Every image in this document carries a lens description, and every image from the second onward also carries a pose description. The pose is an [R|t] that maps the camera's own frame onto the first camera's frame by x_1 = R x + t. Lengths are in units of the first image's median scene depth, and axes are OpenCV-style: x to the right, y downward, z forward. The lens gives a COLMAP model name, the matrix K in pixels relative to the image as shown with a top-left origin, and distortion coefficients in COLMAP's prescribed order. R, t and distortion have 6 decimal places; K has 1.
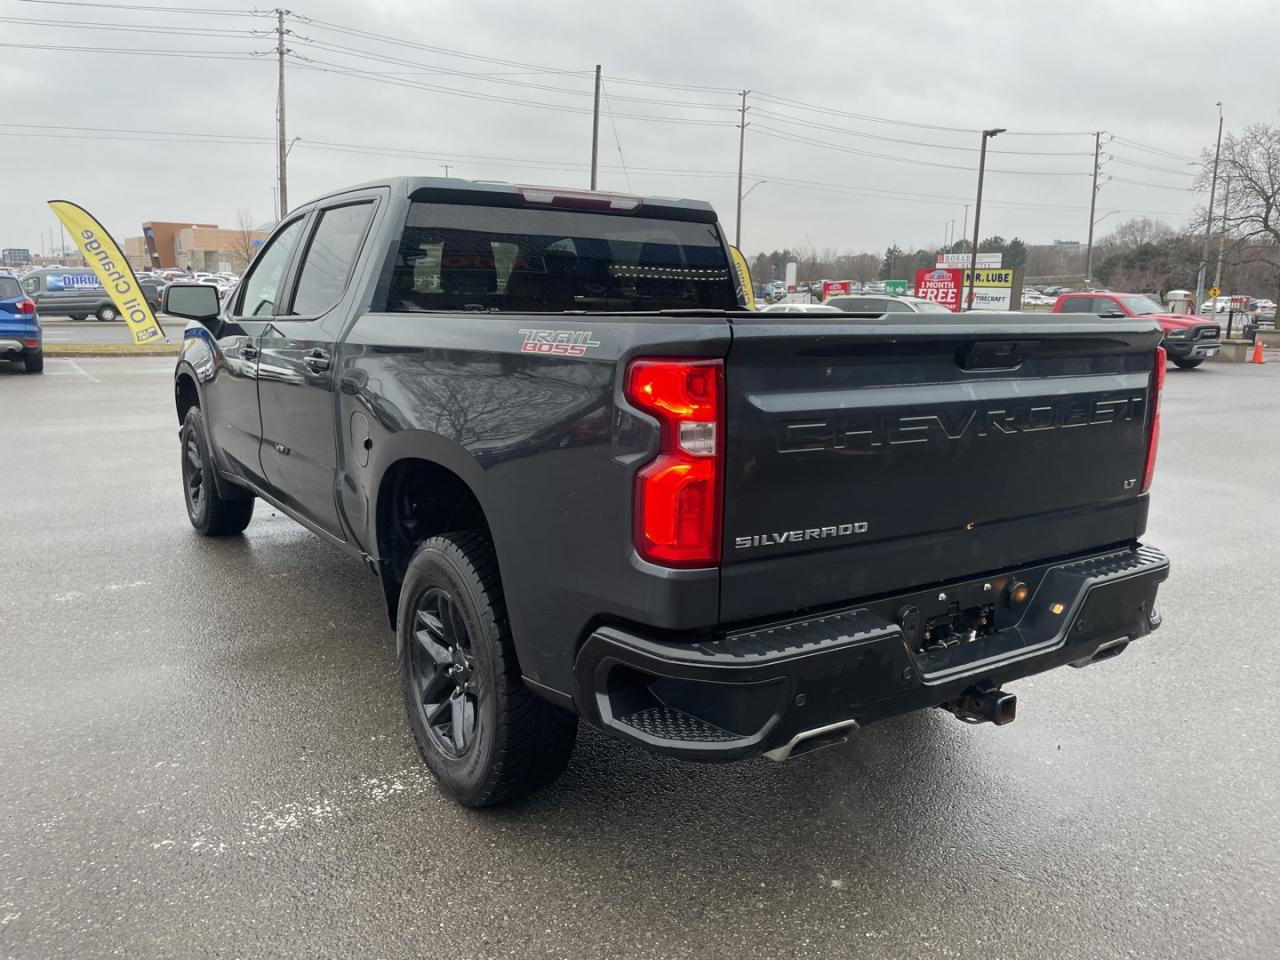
lens RADIAL K [[975.2, 0, 628.5], [0, 975.2, 476.2], [0, 0, 1]] dist [0.089175, -0.116663]
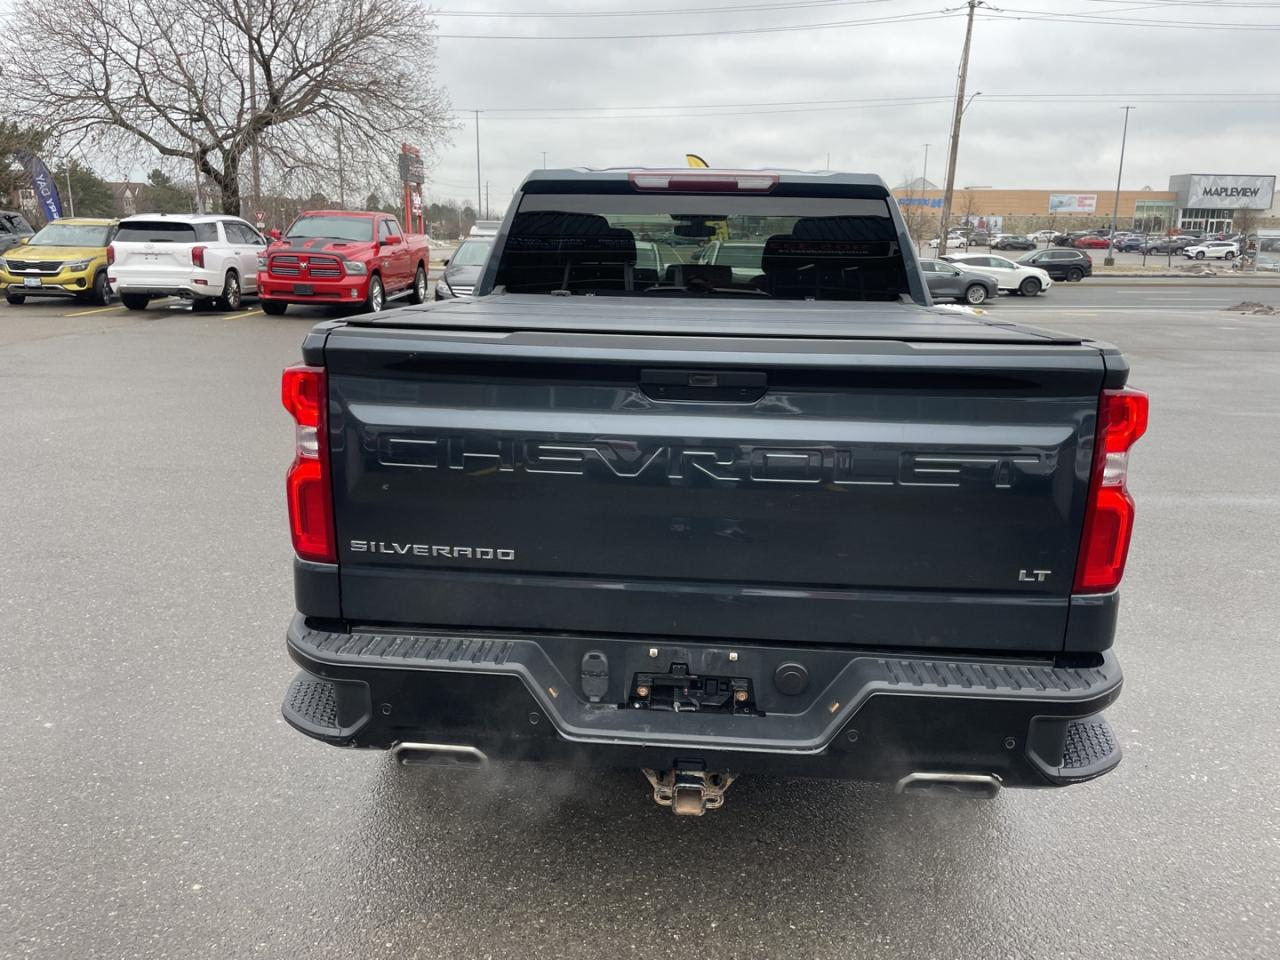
lens RADIAL K [[975.2, 0, 628.5], [0, 975.2, 476.2], [0, 0, 1]] dist [0.089175, -0.116663]
pose [[0.794548, 0.140338, -0.590762, 0.759579], [-0.113964, 0.990101, 0.081927, -0.098405], [0.596411, 0.002230, 0.802676, 0.269194]]
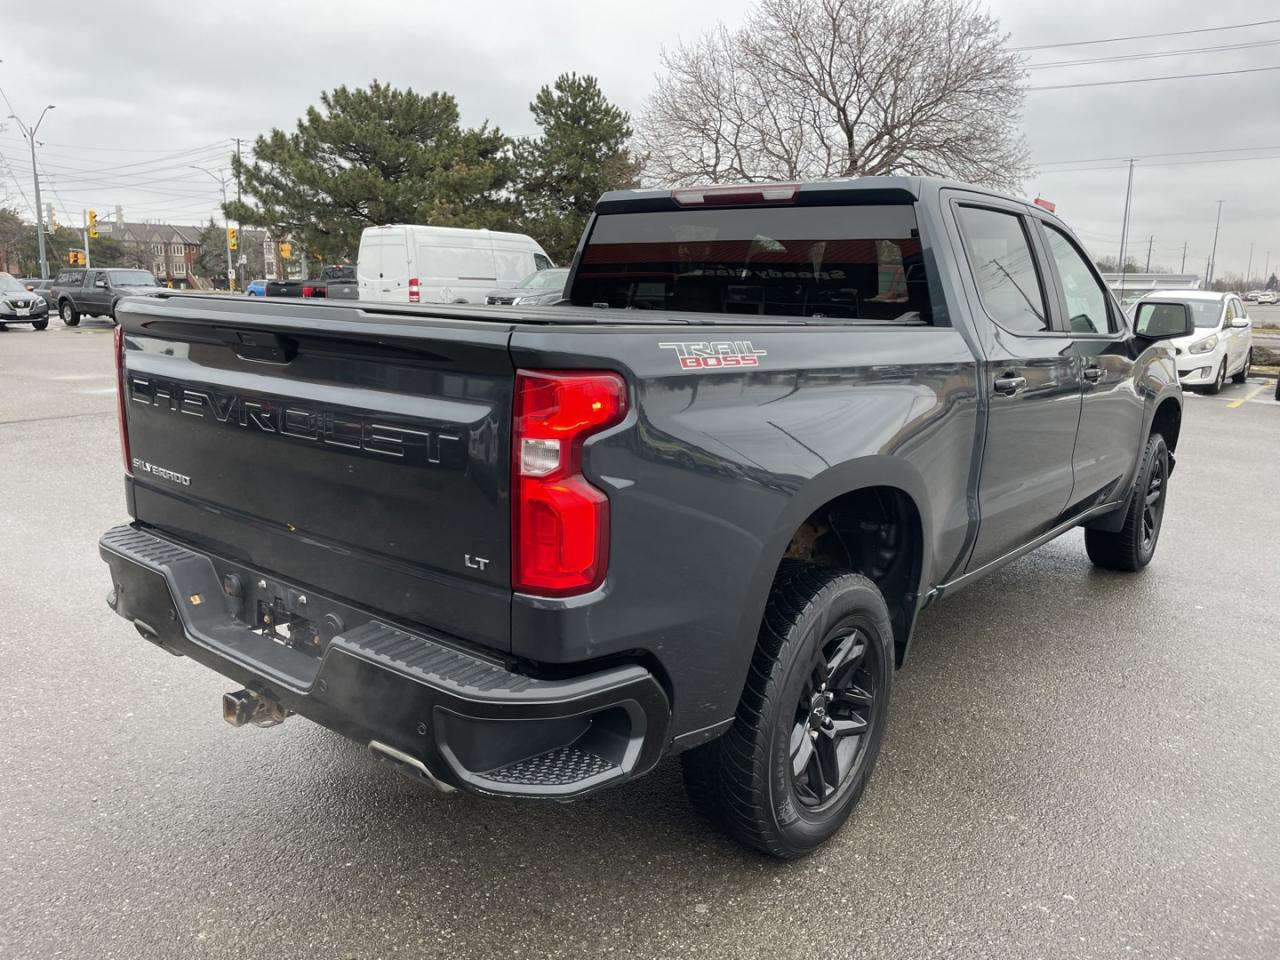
lens RADIAL K [[975.2, 0, 628.5], [0, 975.2, 476.2], [0, 0, 1]] dist [0.089175, -0.116663]
pose [[0.290781, 0.174403, -0.940760, 1.290573], [-0.193160, 0.973702, 0.120806, -0.169184], [0.937089, 0.146589, 0.316822, 0.967267]]
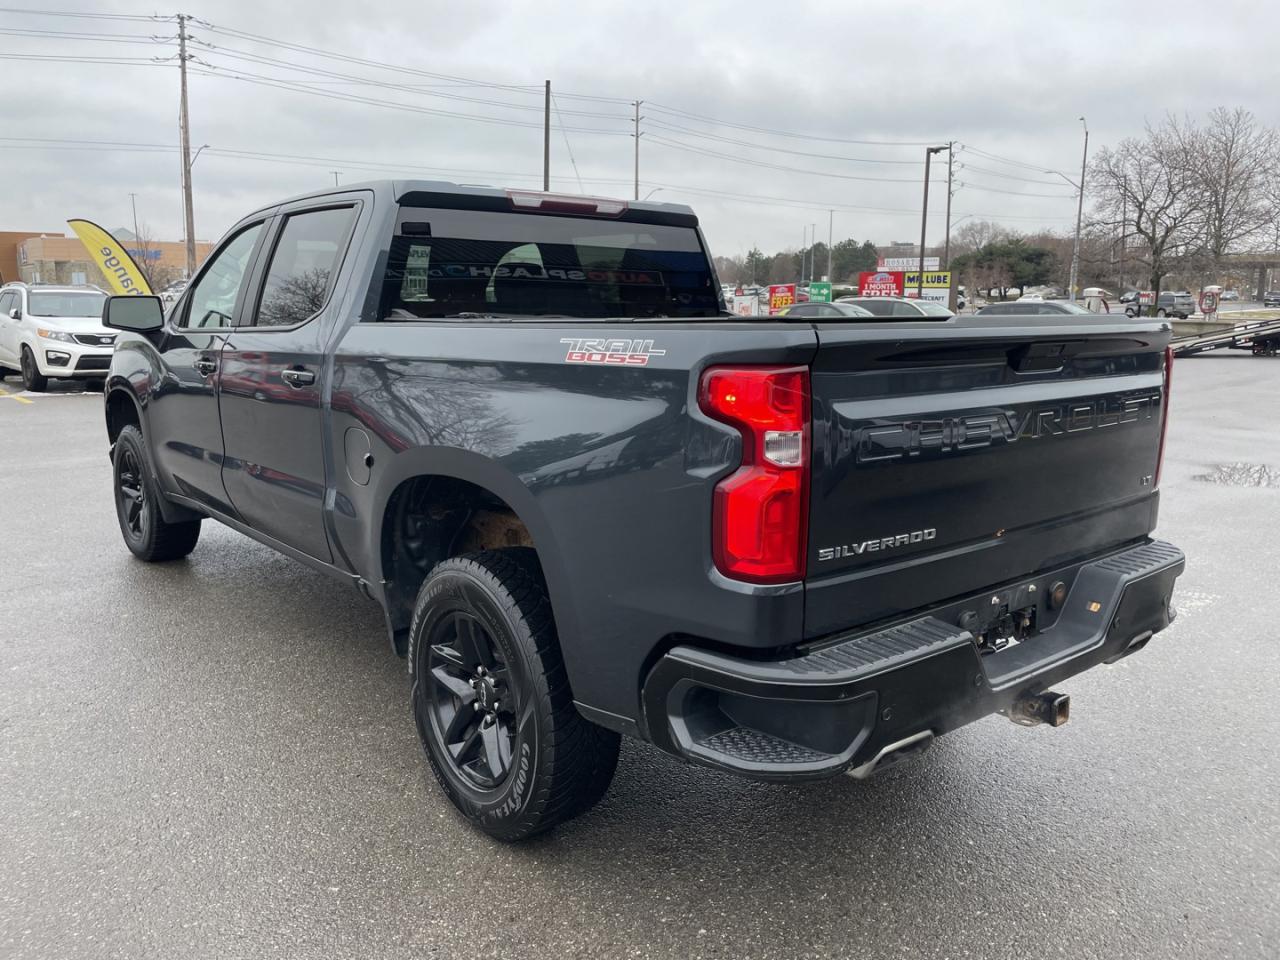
lens RADIAL K [[975.2, 0, 628.5], [0, 975.2, 476.2], [0, 0, 1]] dist [0.089175, -0.116663]
pose [[0.995006, -0.028795, 0.095566, -0.134668], [0.029279, 0.999565, -0.003663, -0.009508], [-0.095419, 0.006443, 0.995416, 0.041186]]
